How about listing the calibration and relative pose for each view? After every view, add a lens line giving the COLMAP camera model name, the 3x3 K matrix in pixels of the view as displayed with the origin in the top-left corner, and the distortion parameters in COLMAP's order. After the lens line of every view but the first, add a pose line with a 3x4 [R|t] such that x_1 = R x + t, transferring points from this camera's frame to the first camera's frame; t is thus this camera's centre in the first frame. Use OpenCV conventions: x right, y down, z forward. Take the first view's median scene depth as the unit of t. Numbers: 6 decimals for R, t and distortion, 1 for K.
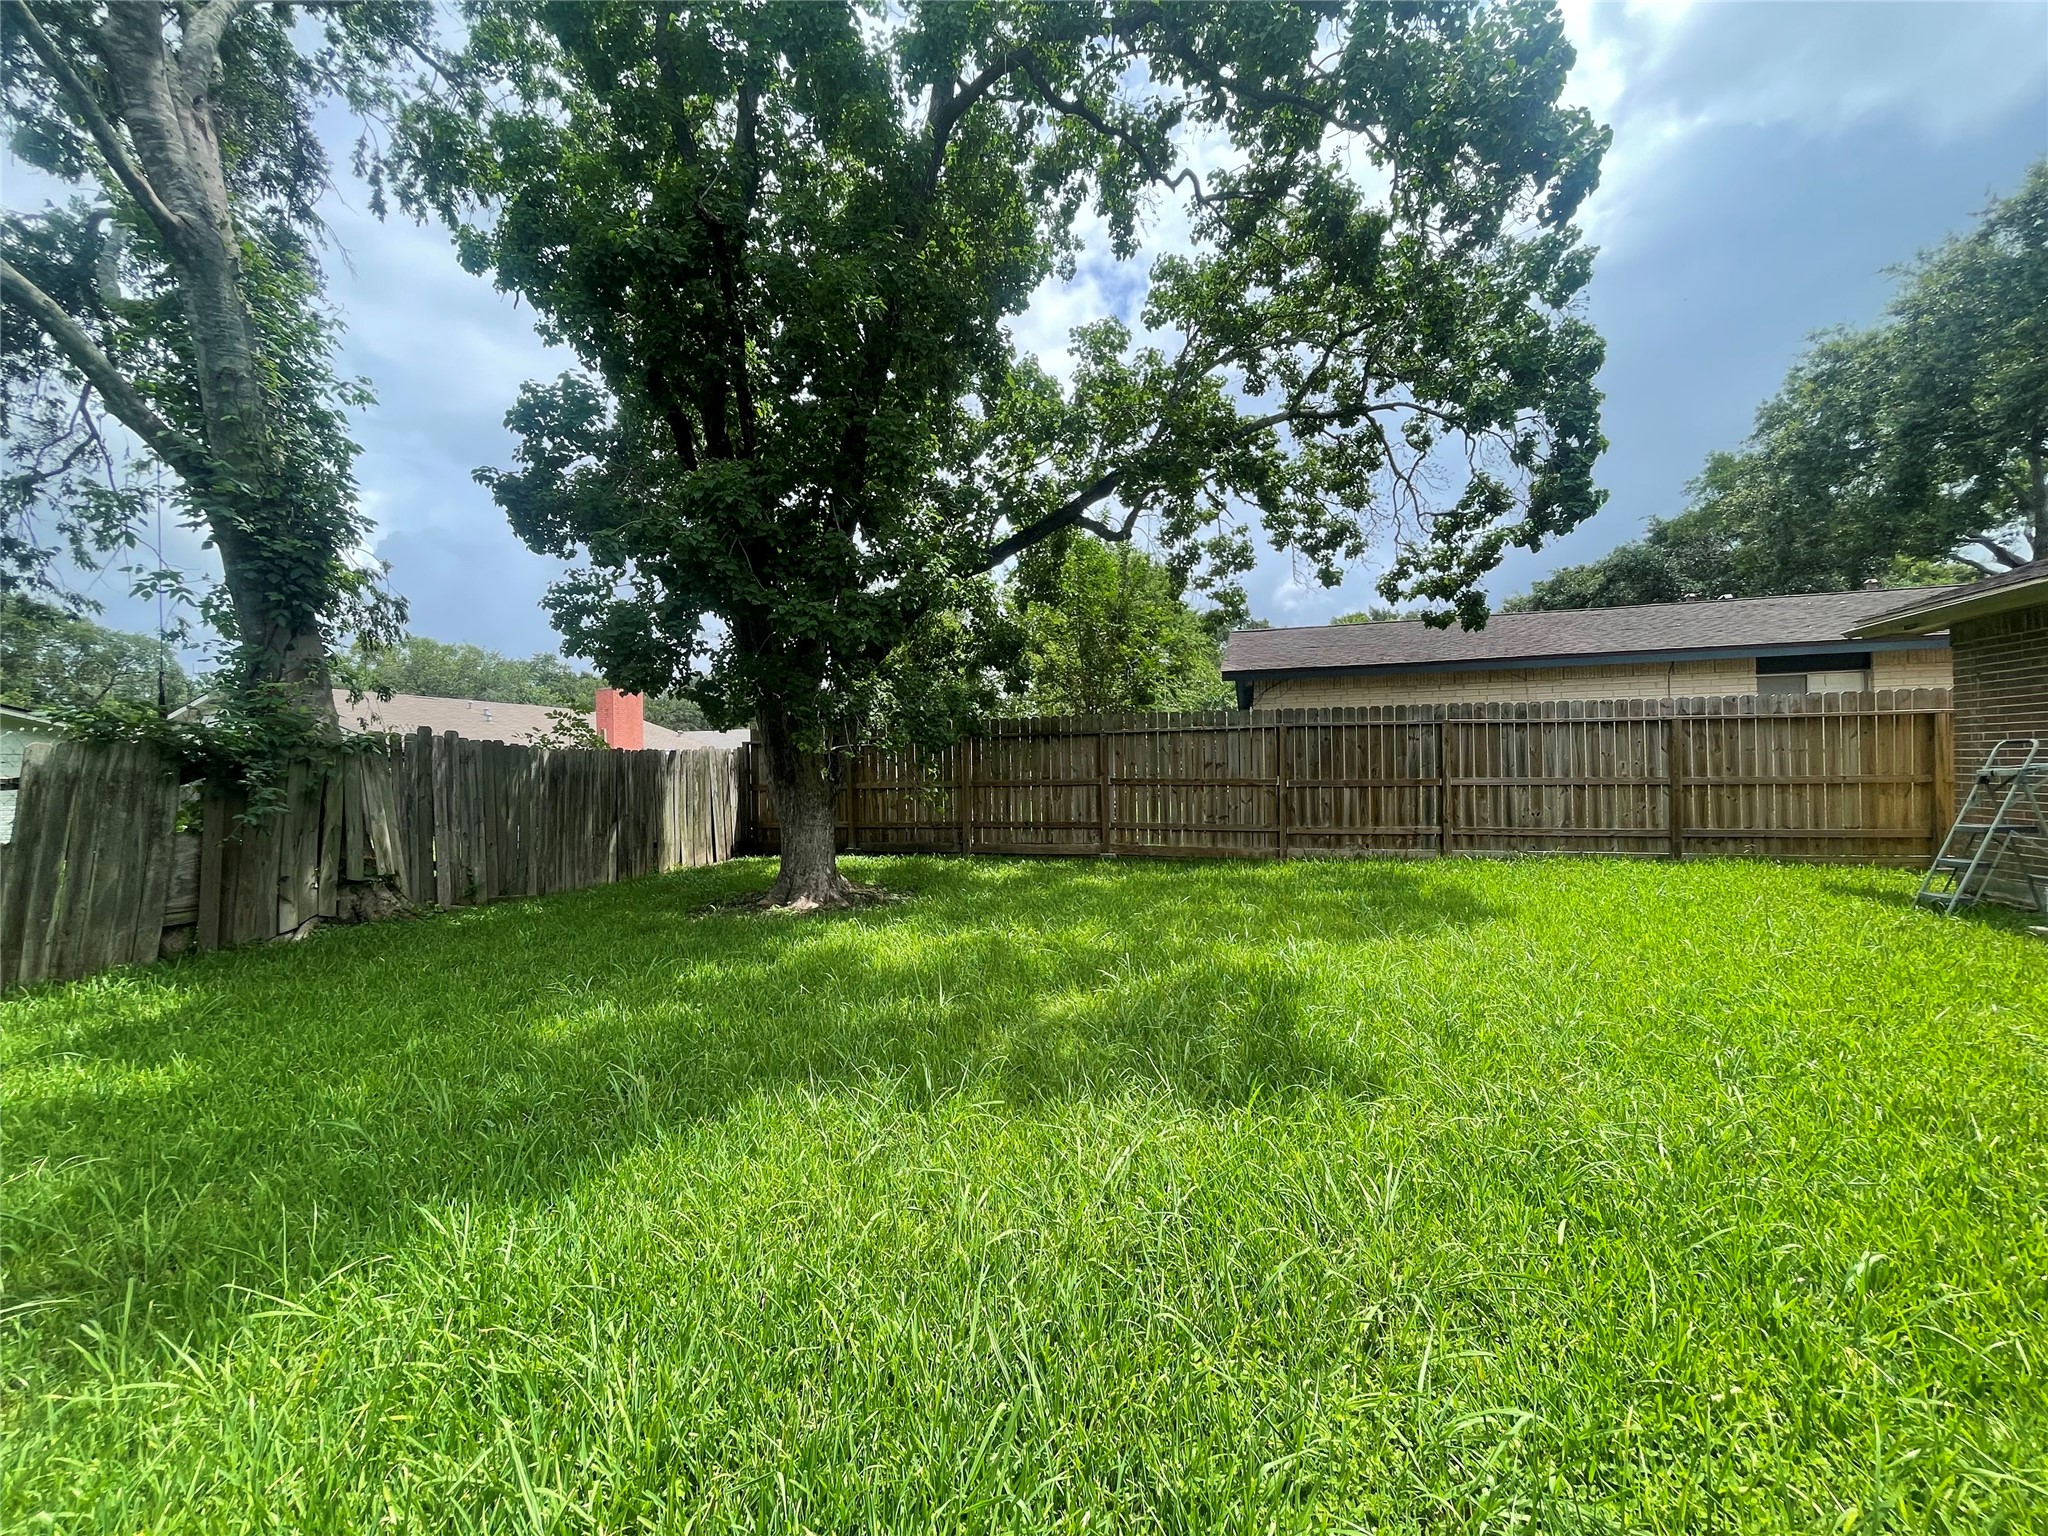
lens RADIAL K [[828.1, 0, 1014.0], [0, 828.1, 770.4], [0, 0, 1]] dist [-0.002616, 0.001059]
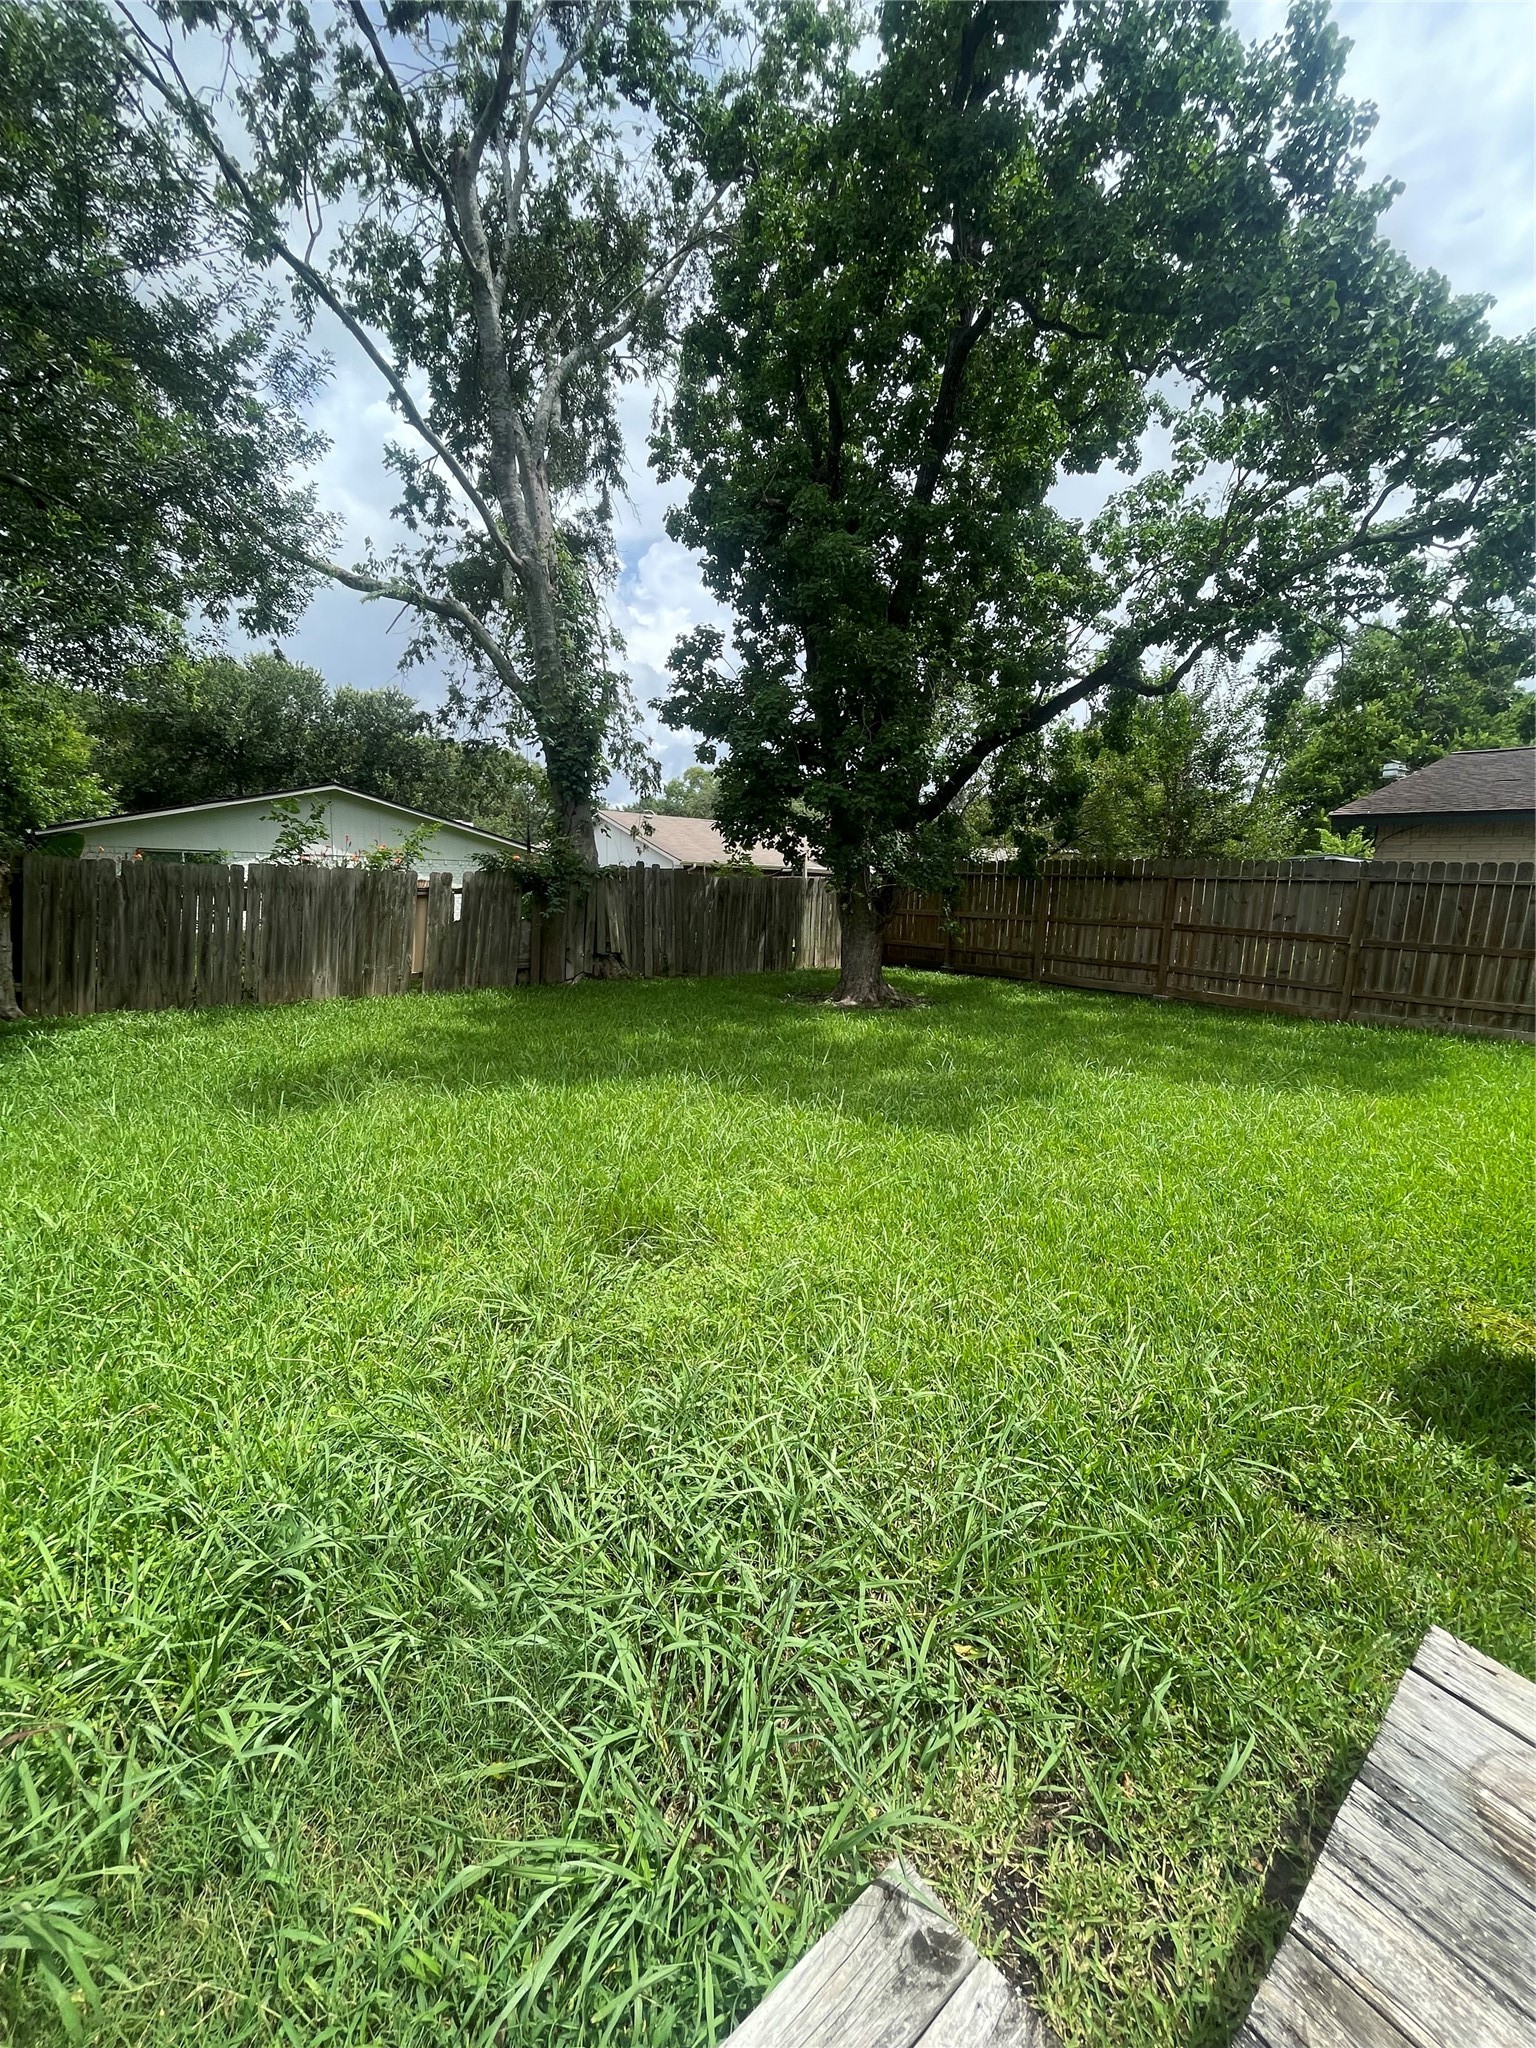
lens RADIAL K [[828.1, 0, 769.5], [0, 828.1, 1019.2], [0, 0, 1]] dist [-0.002616, 0.001059]
pose [[0.829346, 0.134263, -0.542364, 0.360718], [-0.045076, 0.983613, 0.174566, -0.039588], [0.556914, -0.120328, 0.821807, -0.182854]]
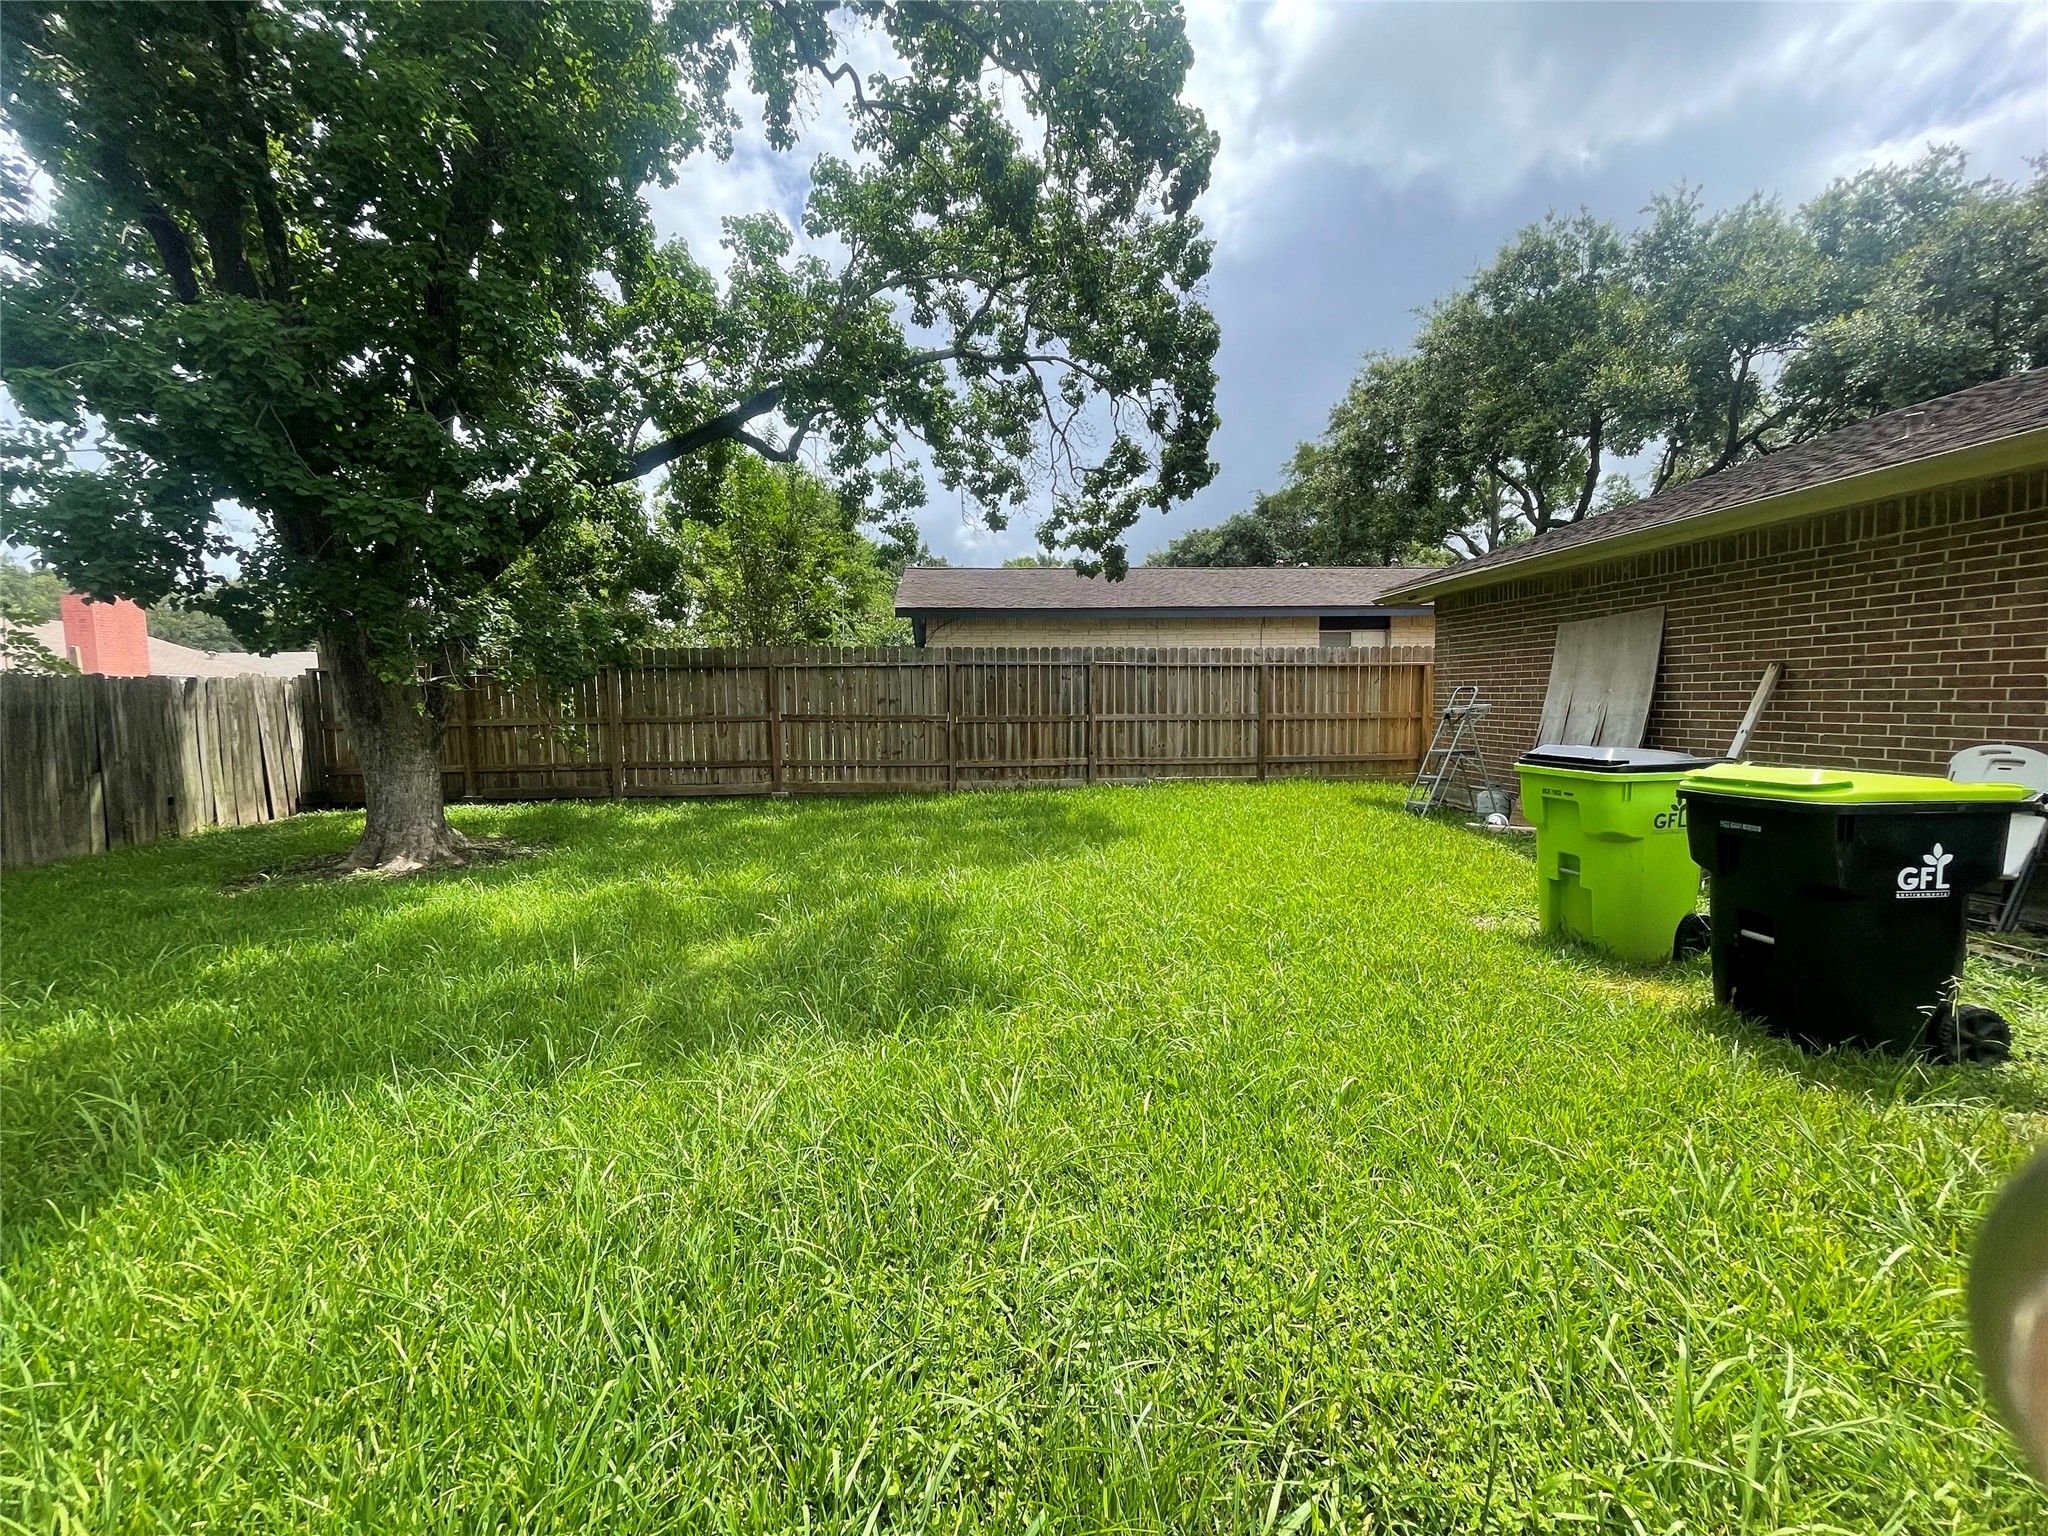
lens RADIAL K [[828.1, 0, 1021.5], [0, 828.1, 768.2], [0, 0, 1]] dist [-0.002616, 0.001059]
pose [[0.930621, -0.023534, 0.365228, 0.030607], [-0.005003, 0.997019, 0.076993, -0.004361], [-0.365951, -0.073478, 0.927729, -0.001504]]
